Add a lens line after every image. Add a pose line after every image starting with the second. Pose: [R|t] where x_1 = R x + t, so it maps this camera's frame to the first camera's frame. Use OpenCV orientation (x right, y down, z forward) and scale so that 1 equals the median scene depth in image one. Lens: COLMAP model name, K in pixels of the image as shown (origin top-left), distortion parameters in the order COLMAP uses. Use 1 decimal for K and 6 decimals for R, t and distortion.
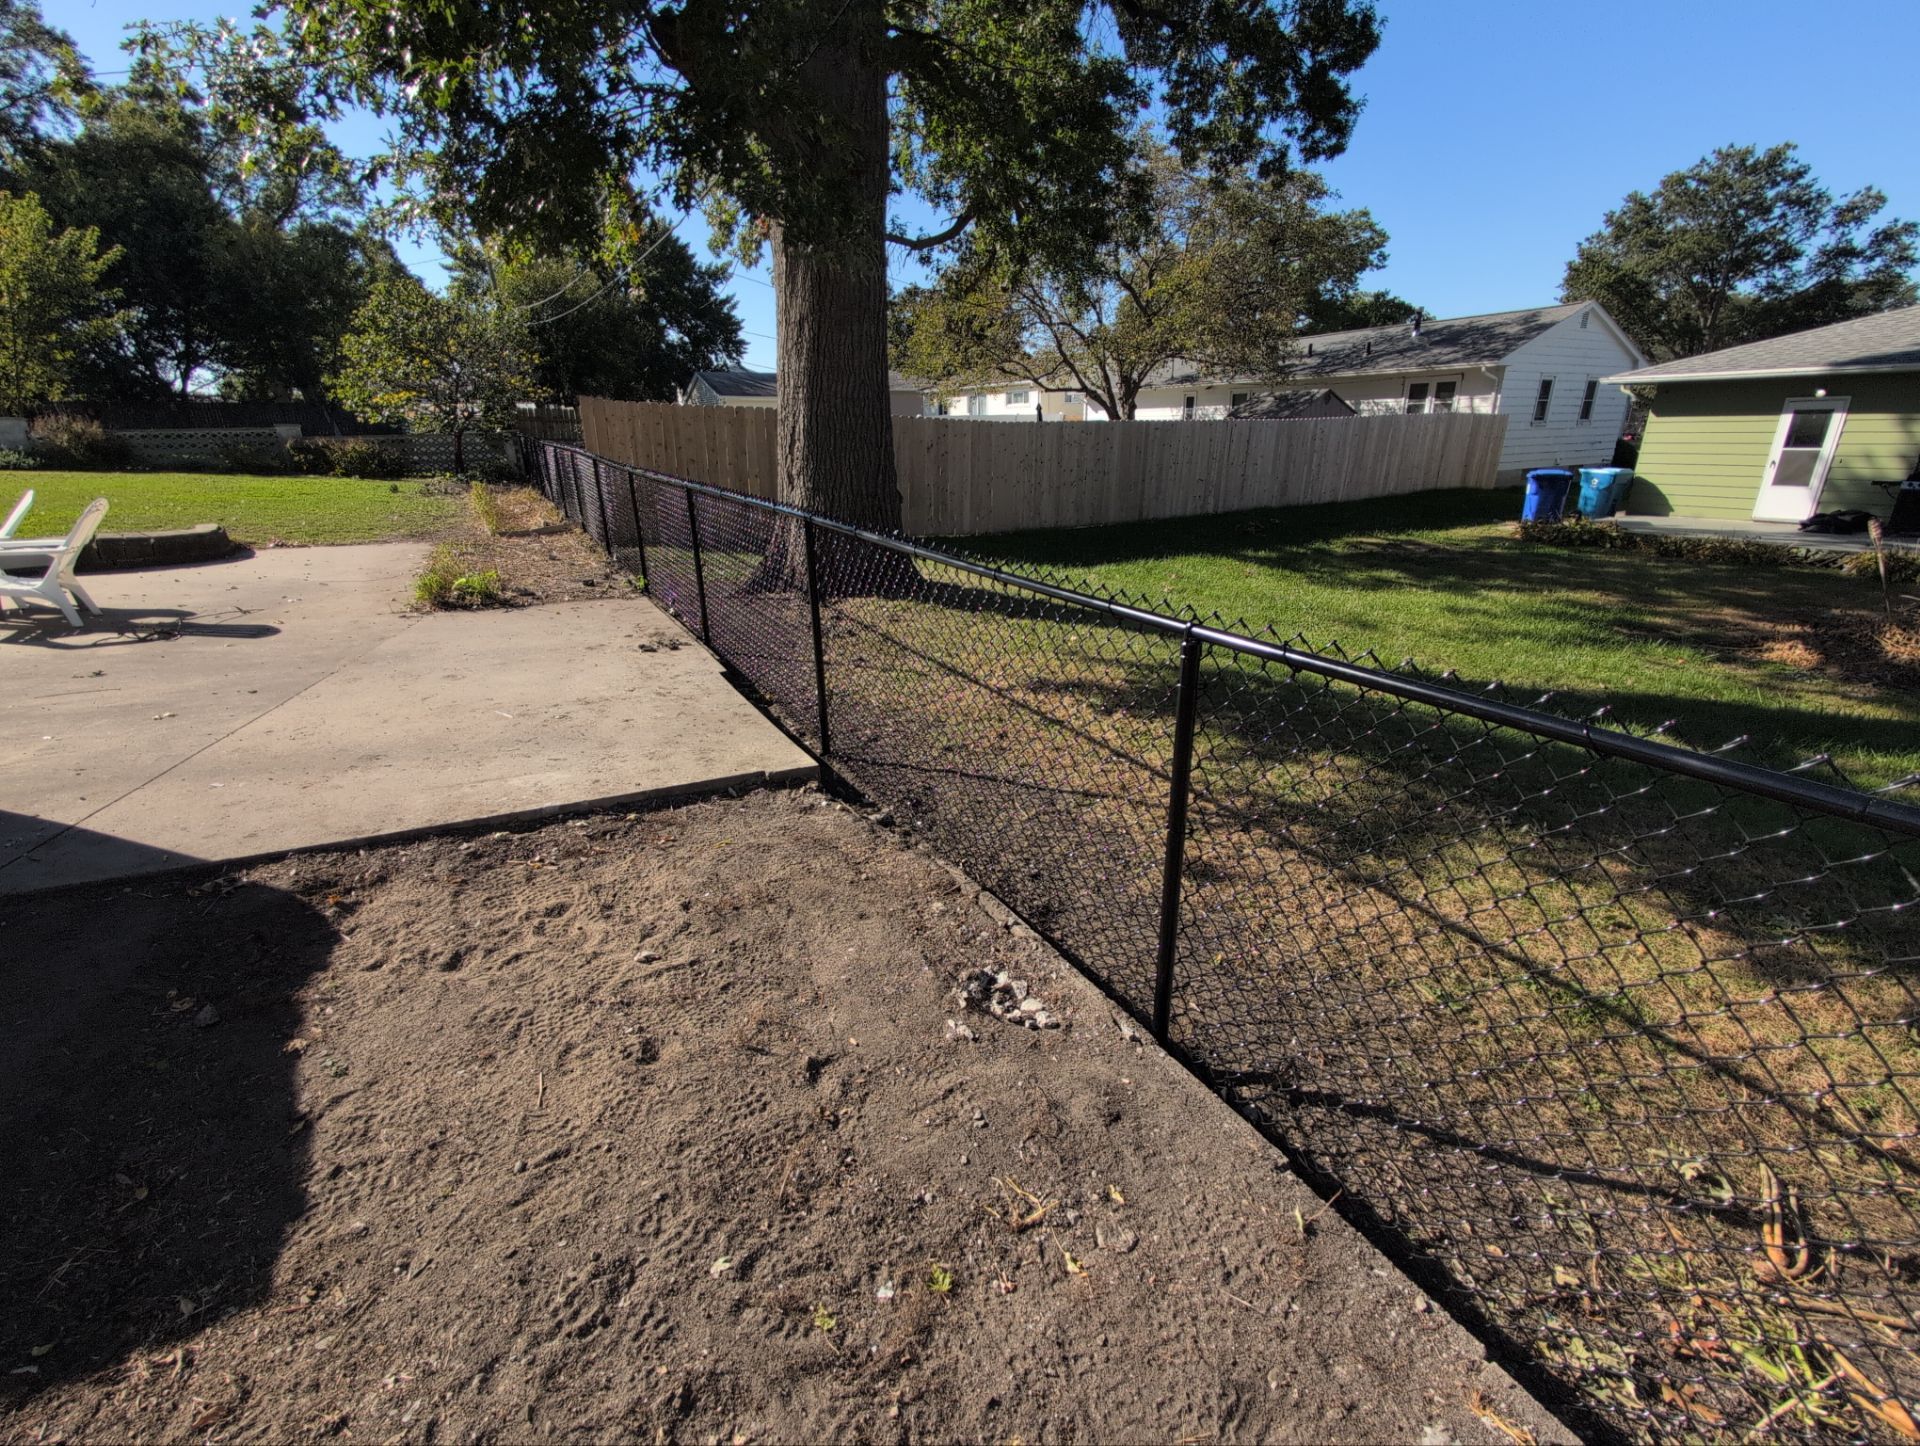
lens RADIAL K [[811.5, 0, 969.6], [0, 811.5, 722.9], [0, 0, 1]] dist [0.000680, 0.000462]
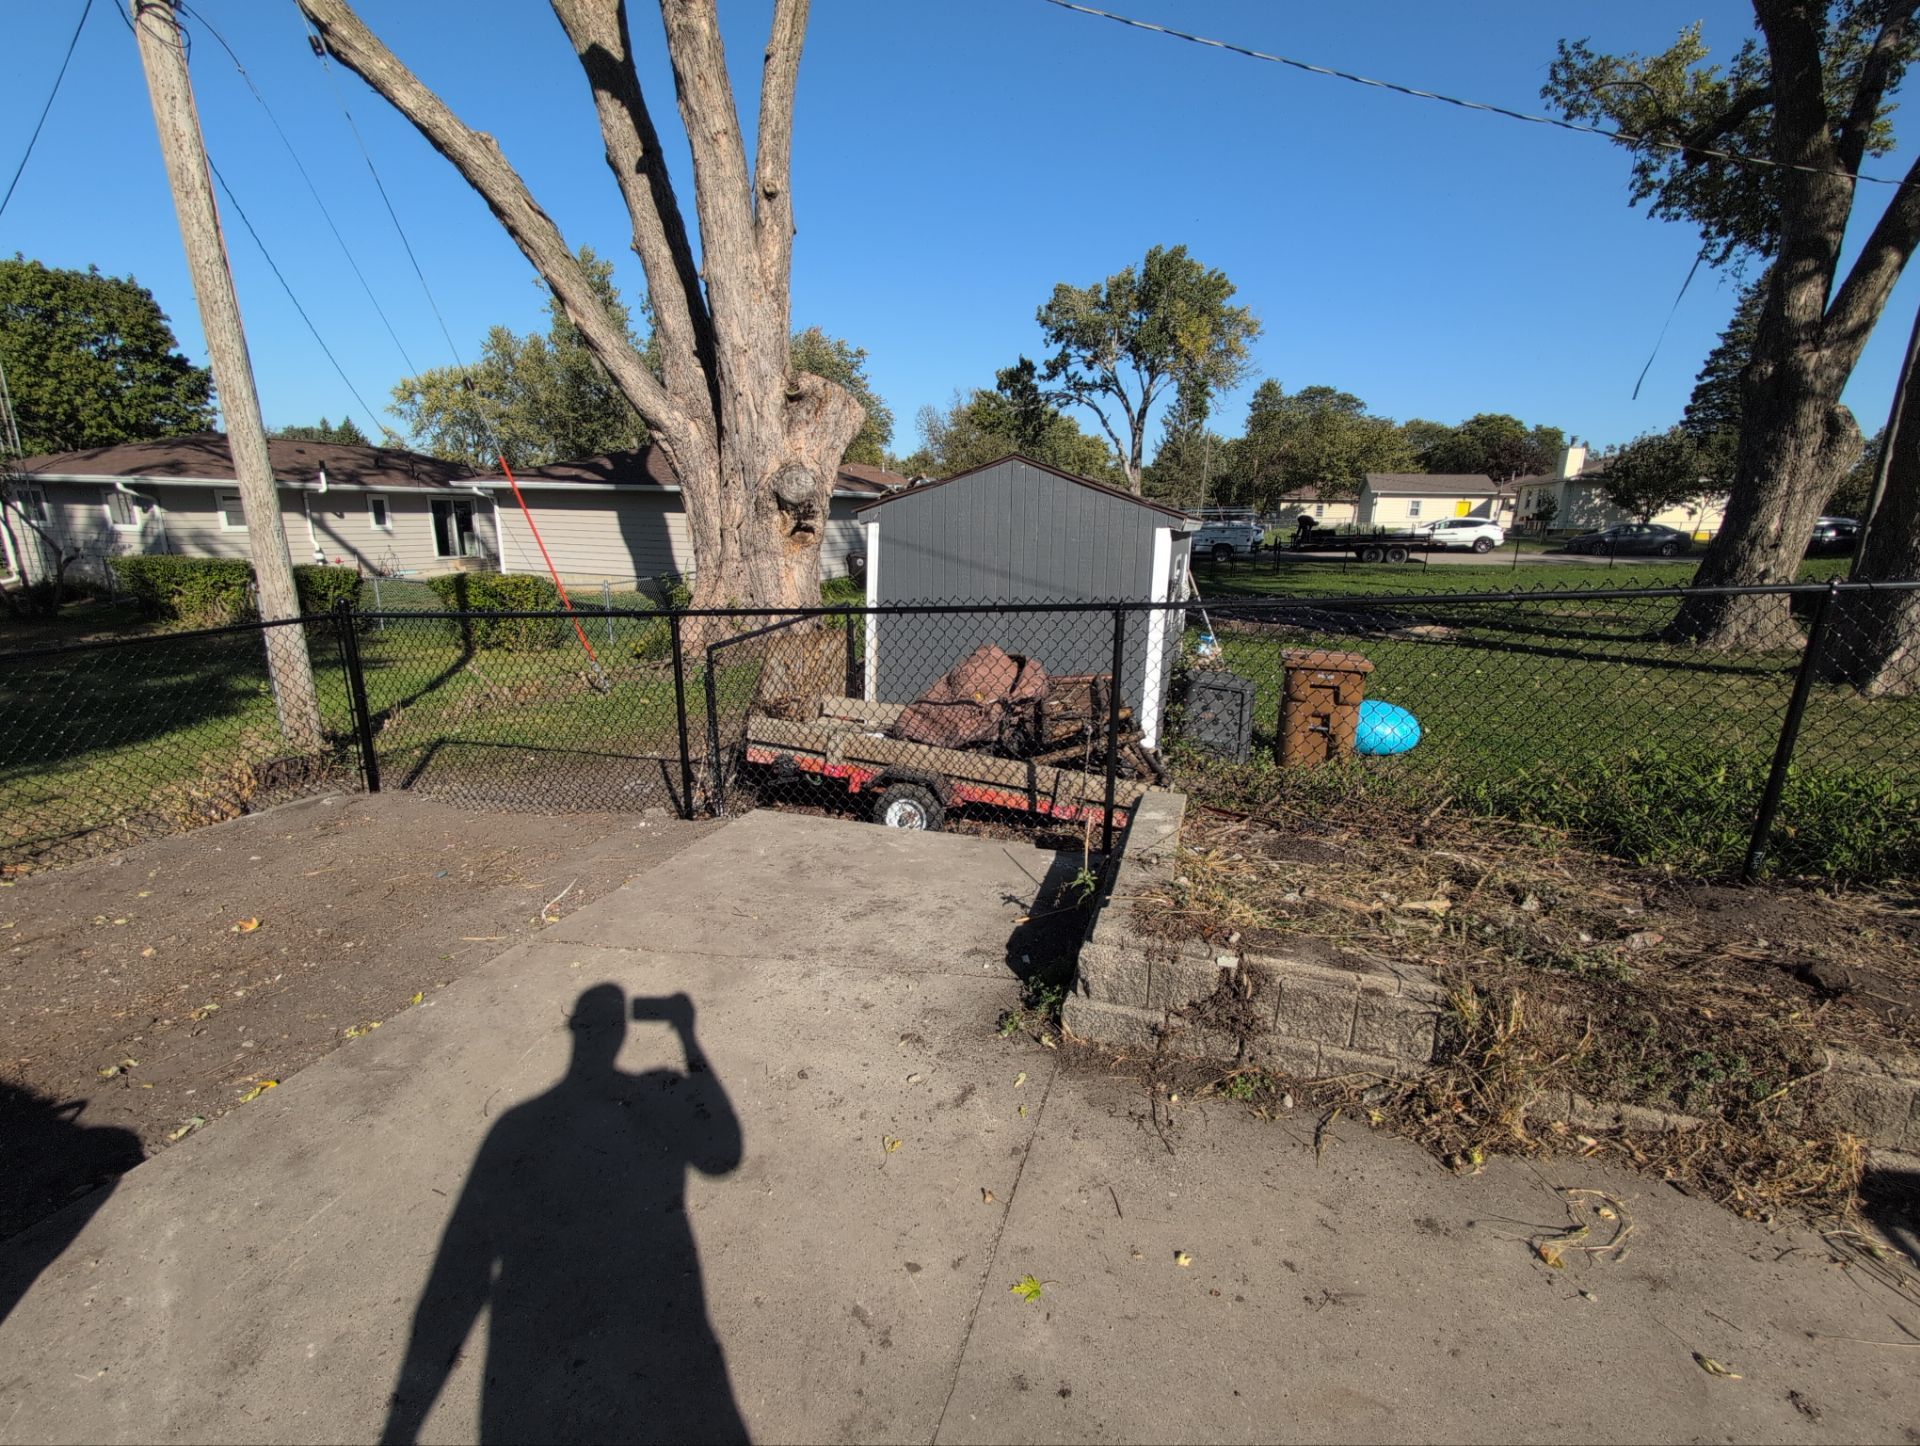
lens RADIAL K [[817.7, 0, 967.7], [0, 817.7, 721.5], [0, 0, 1]] dist [0.000871, -0.000182]
pose [[-0.663118, -0.170443, 0.728851, -0.437156], [0.250876, 0.866799, 0.430953, -0.133633], [-0.705220, 0.468624, -0.532031, 0.372473]]
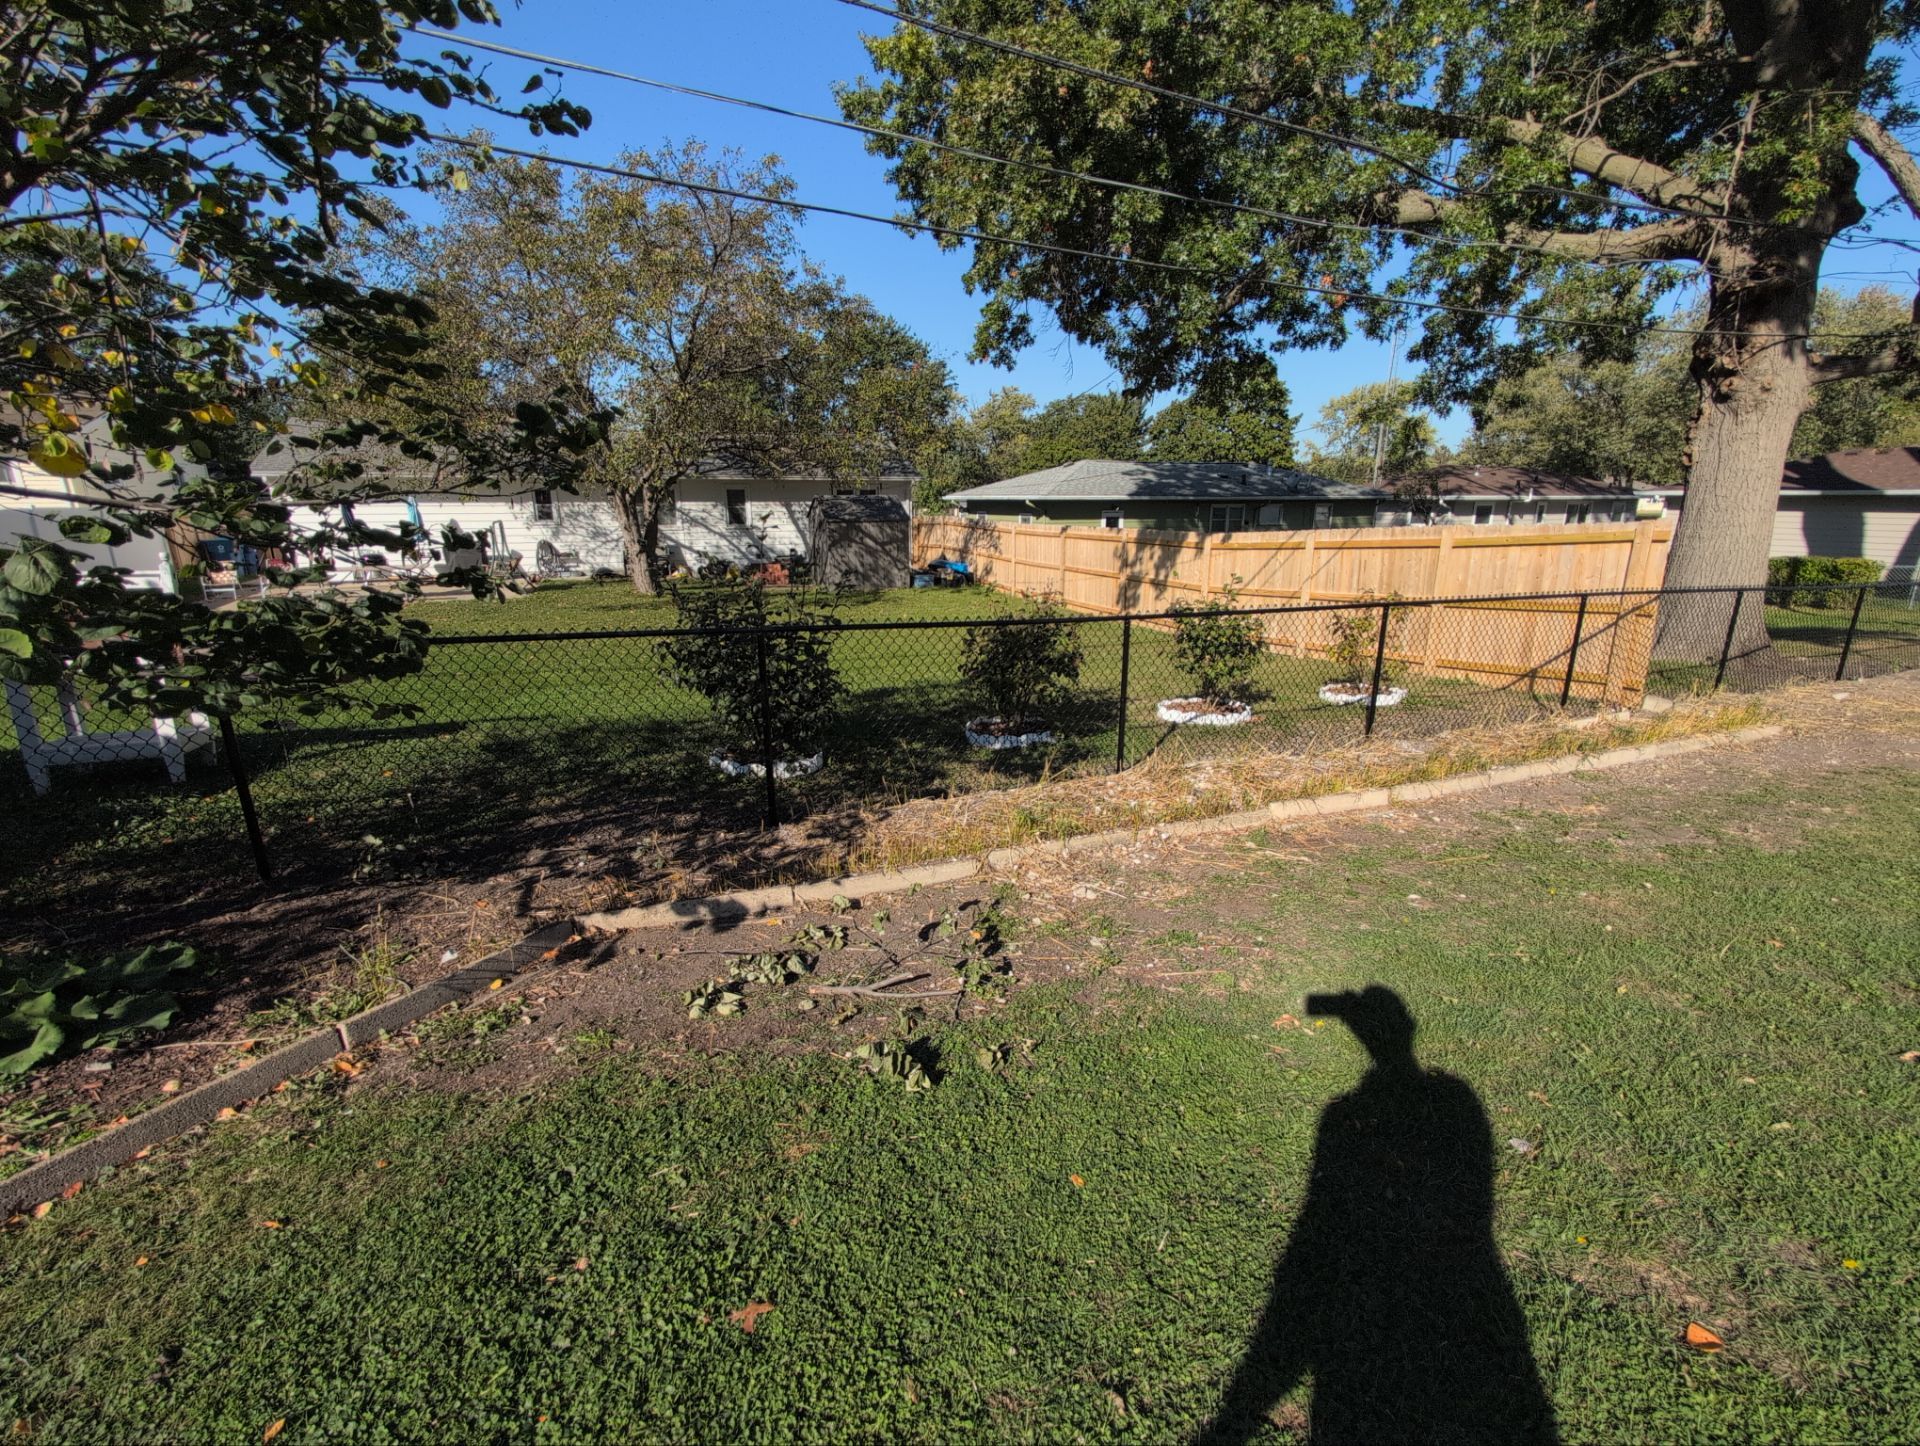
lens RADIAL K [[811.5, 0, 969.6], [0, 811.5, 722.9], [0, 0, 1]] dist [0.000680, 0.000462]
pose [[0.142716, -0.235391, 0.961365, -0.515287], [0.332925, 0.926127, 0.177340, -0.182770], [-0.932091, 0.294753, 0.210541, 0.506903]]
